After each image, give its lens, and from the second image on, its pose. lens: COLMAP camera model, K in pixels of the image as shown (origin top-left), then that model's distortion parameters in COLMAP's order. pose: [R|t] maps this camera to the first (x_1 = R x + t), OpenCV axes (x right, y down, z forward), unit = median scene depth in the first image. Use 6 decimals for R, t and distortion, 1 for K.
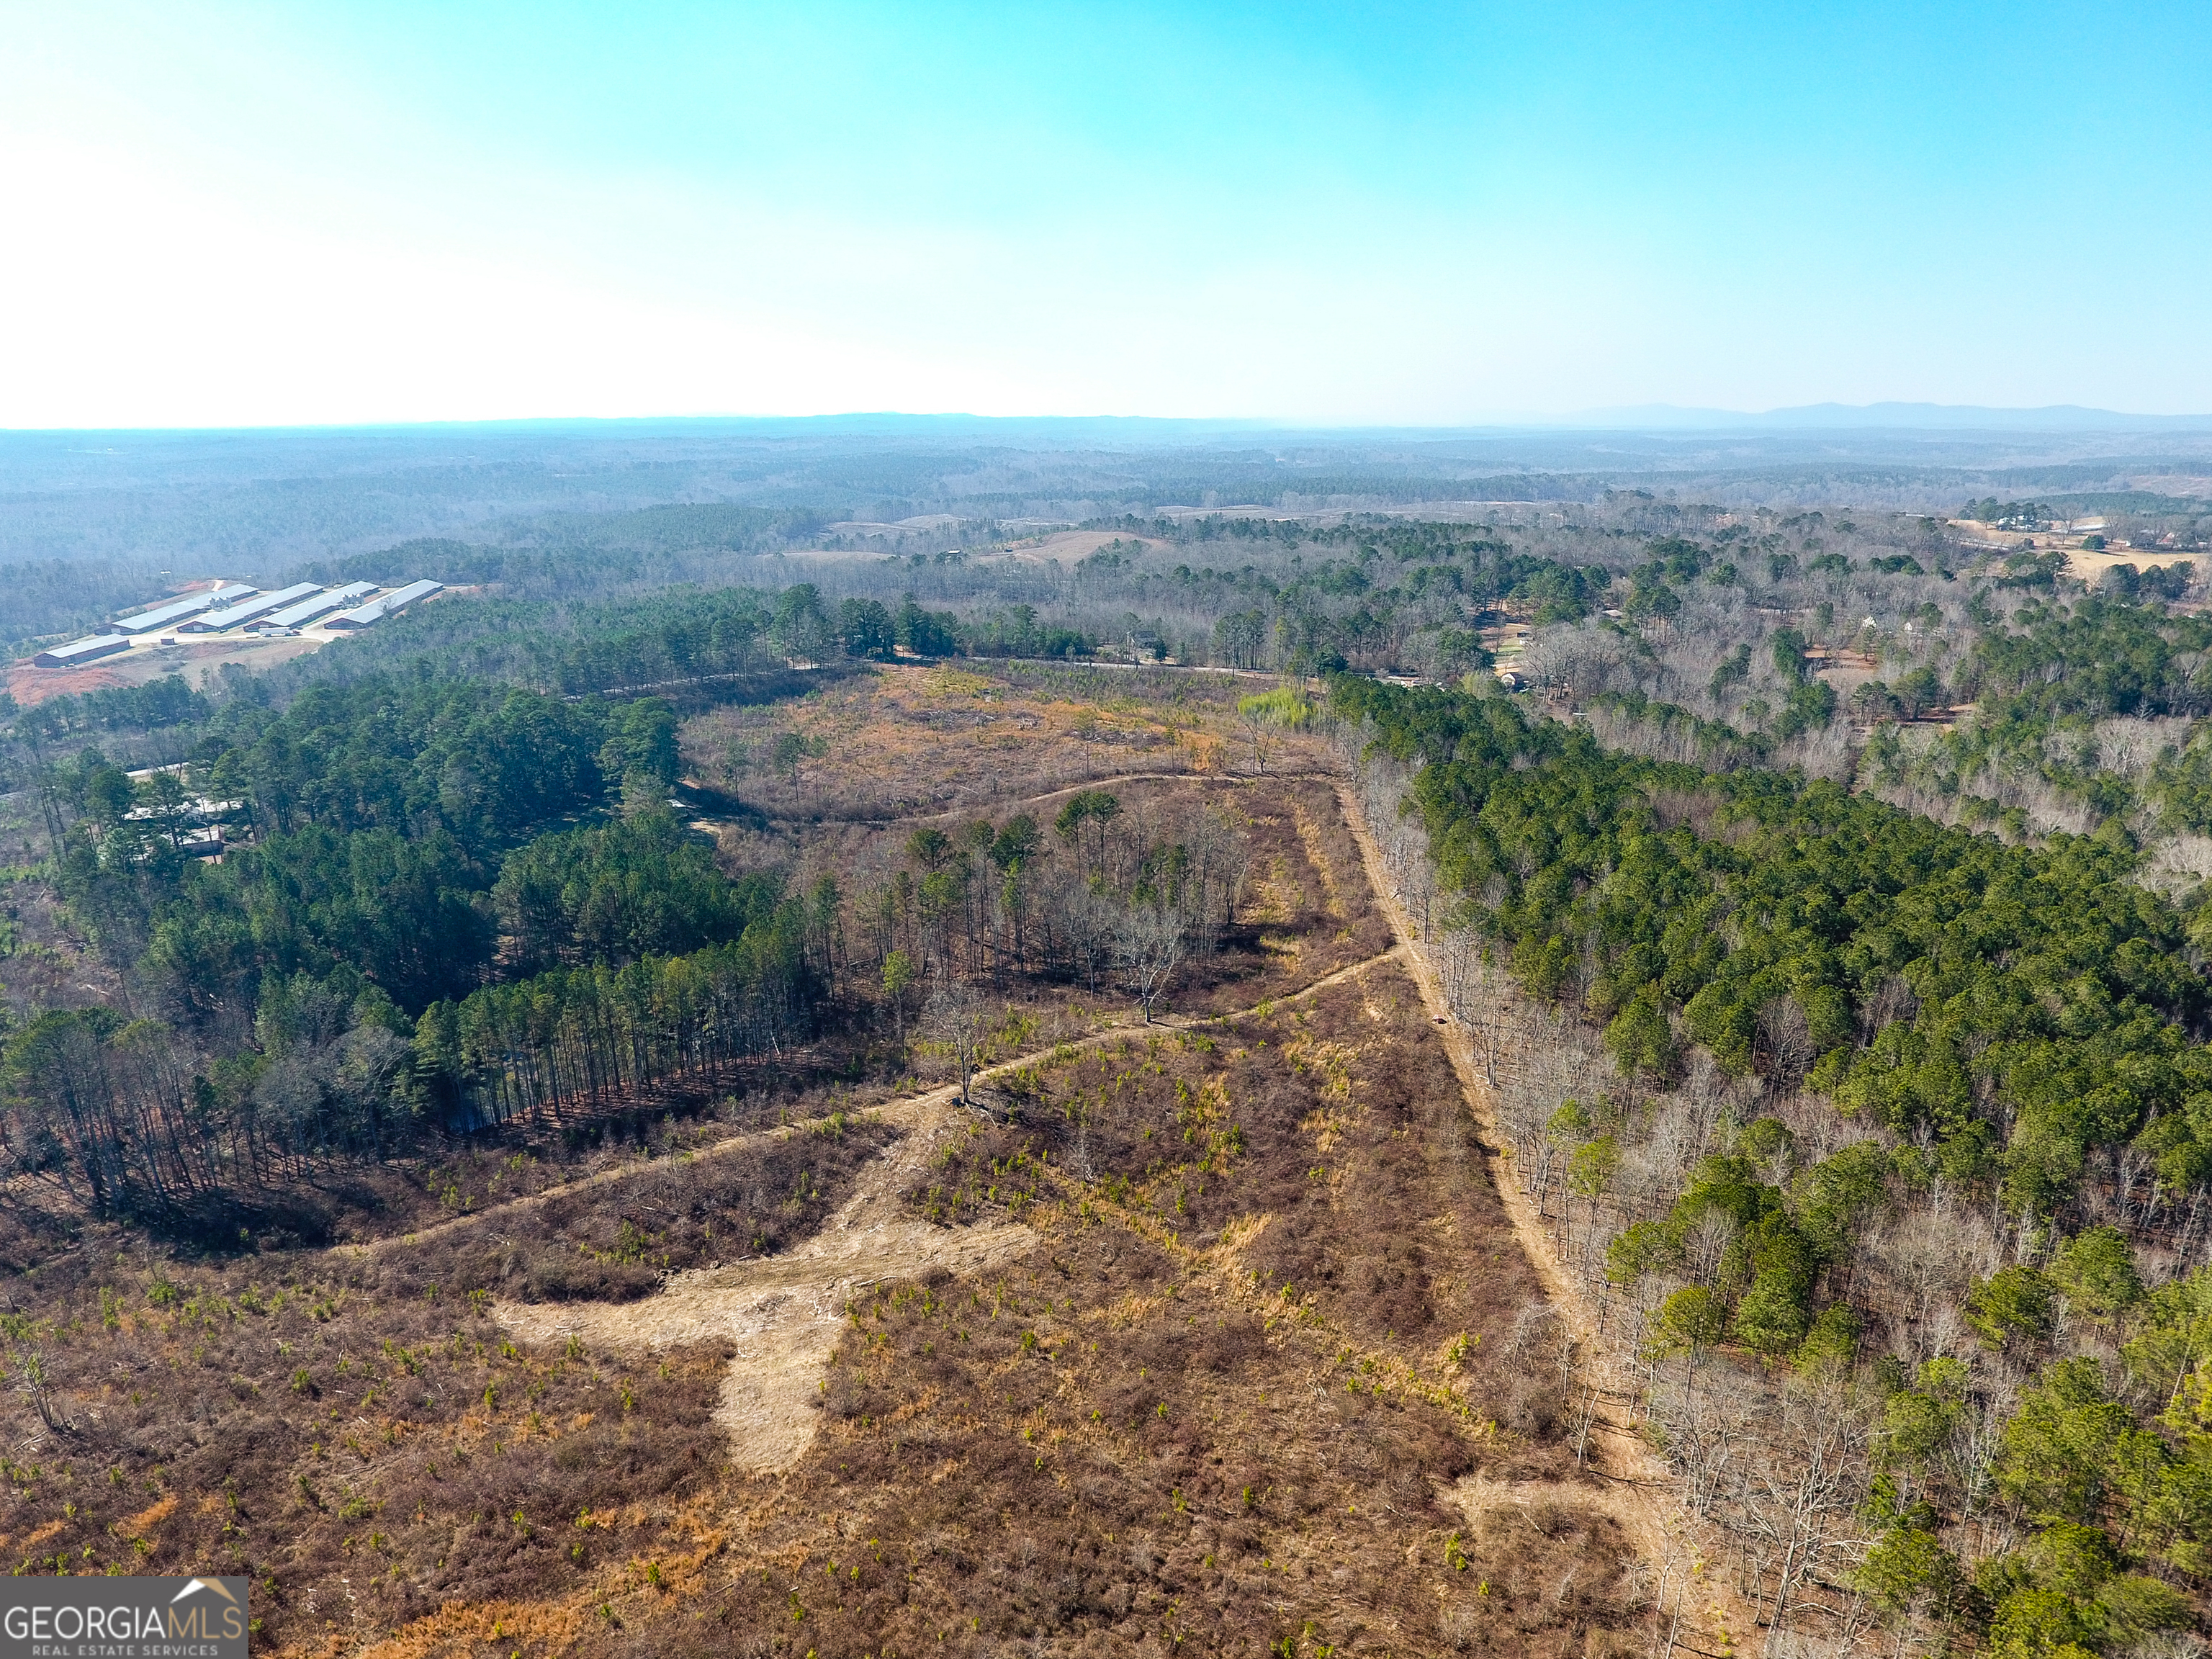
lens RADIAL K [[1324.3, 0, 1112.5], [0, 1324.3, 828.0], [0, 0, 1]] dist [-0.003323, 0.000210]
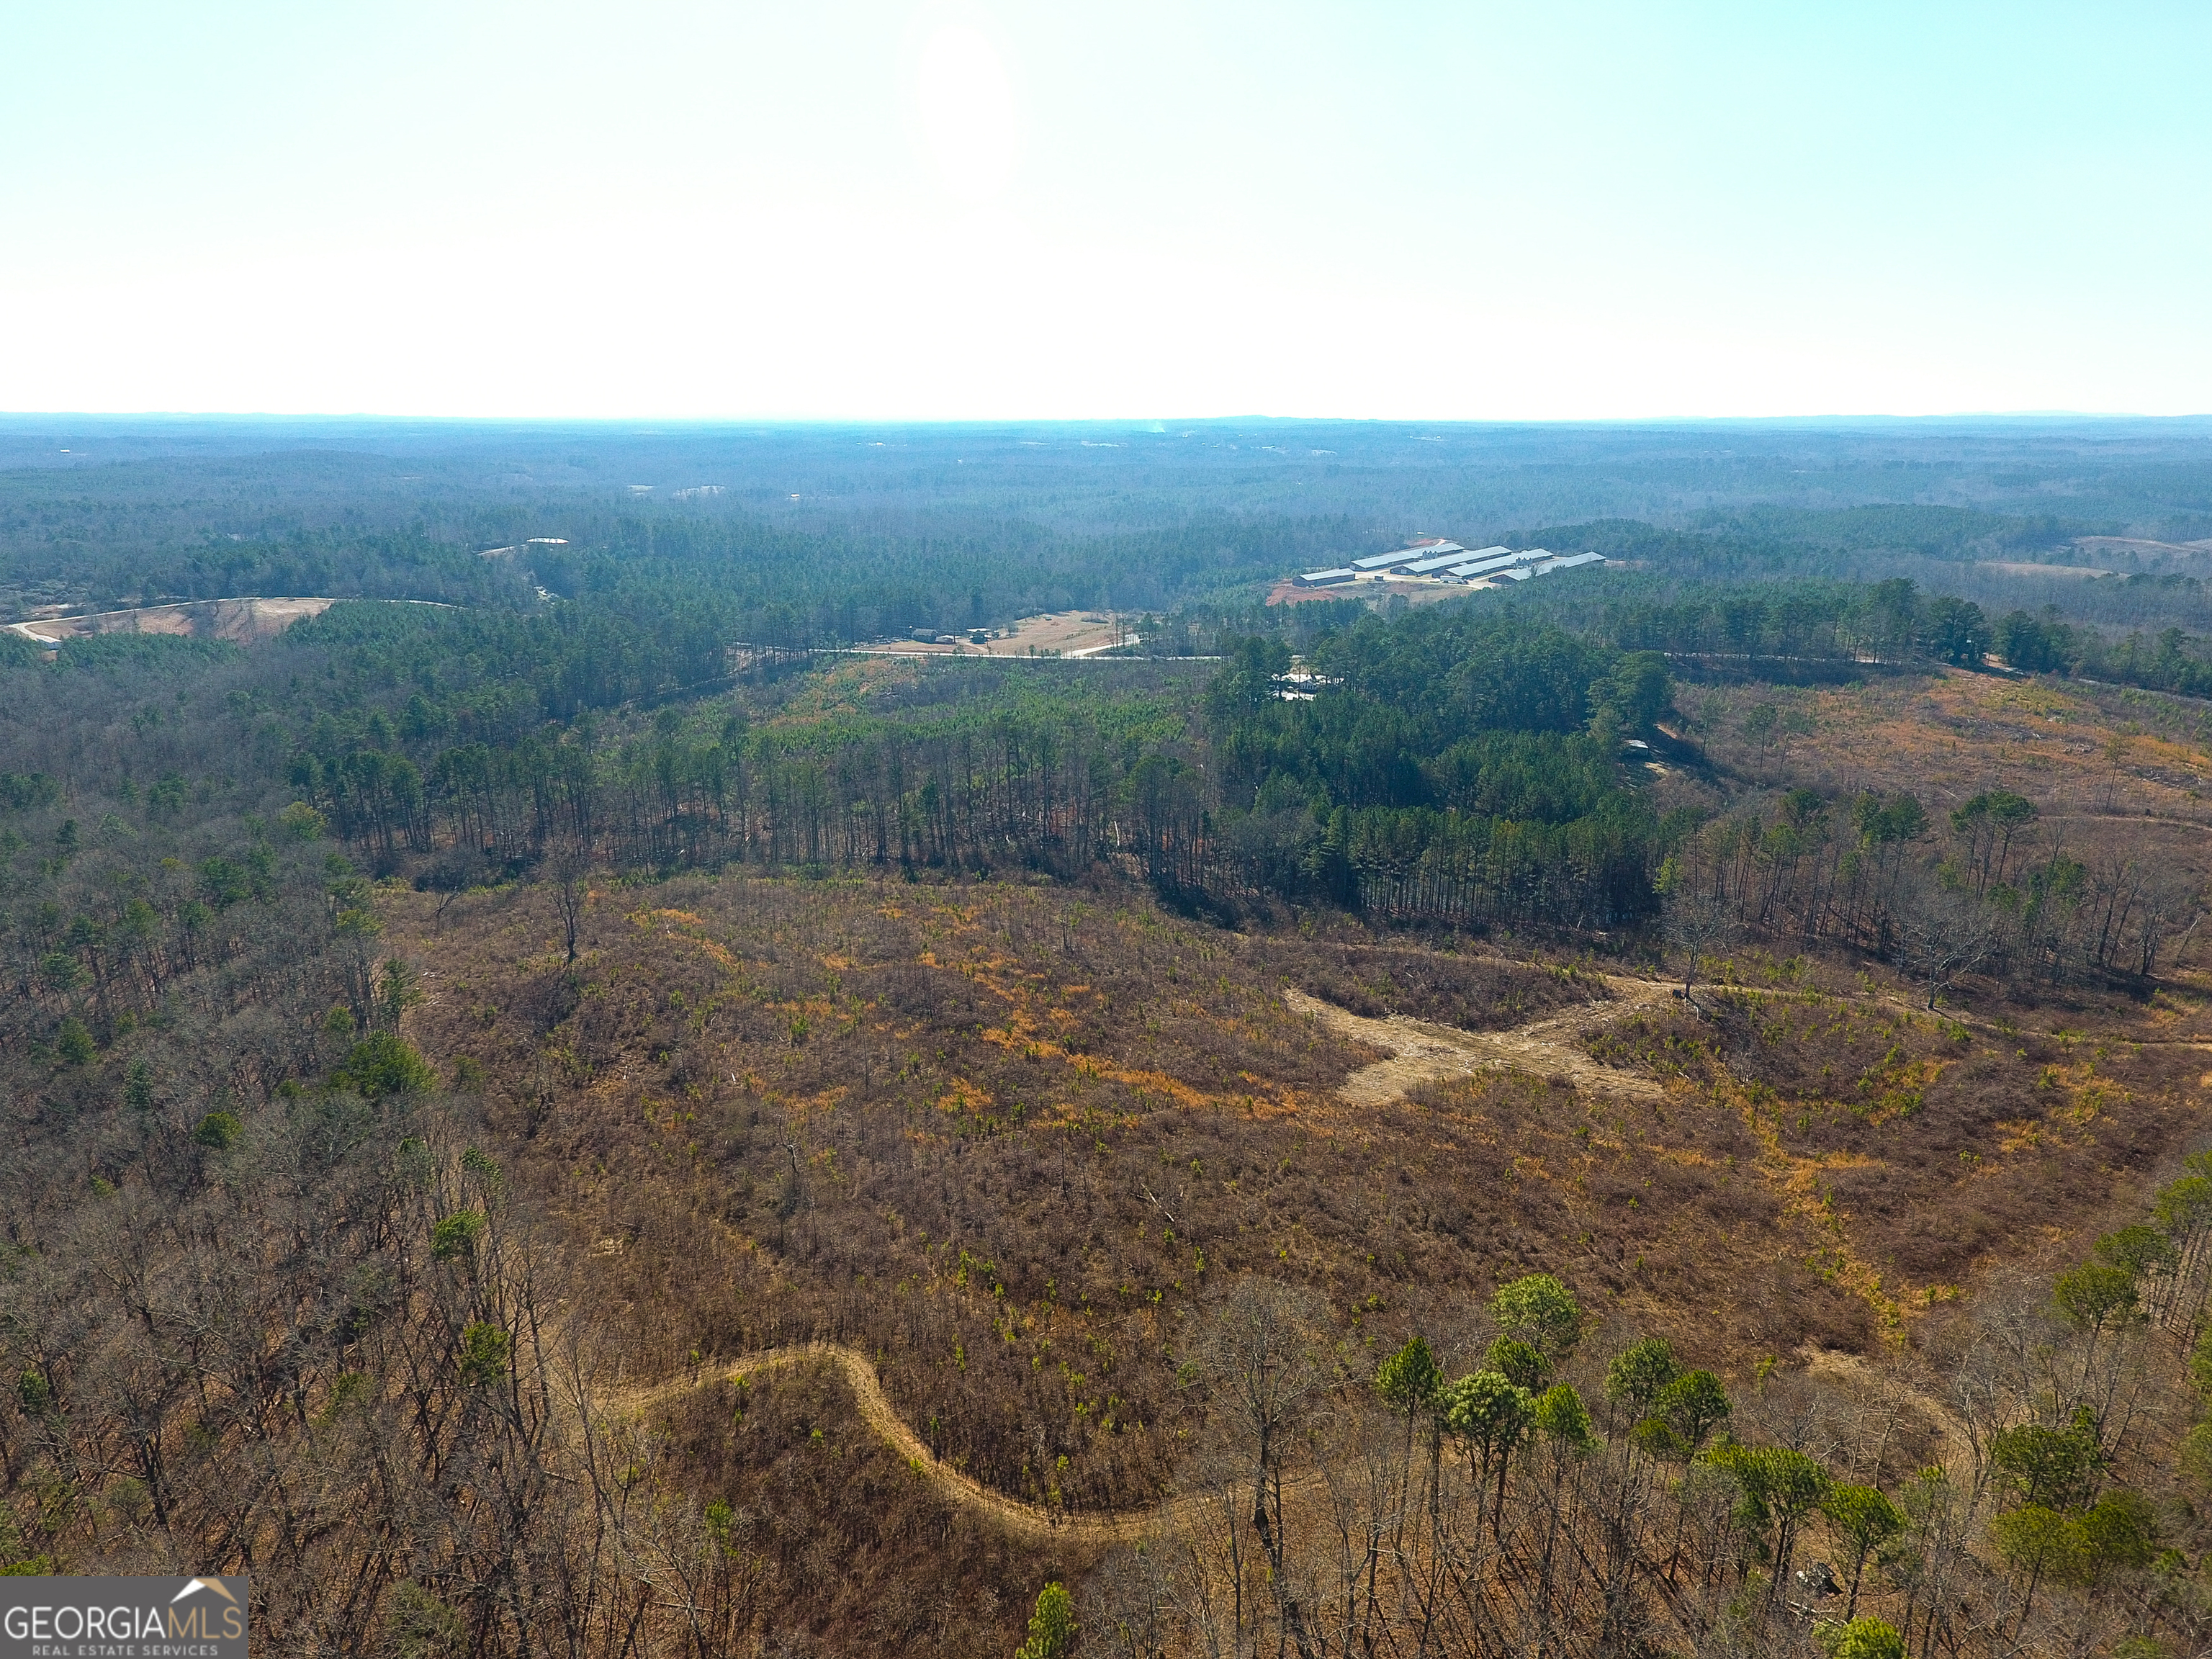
lens RADIAL K [[1324.3, 0, 1112.5], [0, 1324.3, 828.0], [0, 0, 1]] dist [-0.003323, 0.000210]
pose [[0.643375, 0.232794, -0.729297, 0.349473], [-0.231261, 0.967238, 0.104731, 0.058483], [0.729785, 0.101276, 0.676134, -0.135615]]
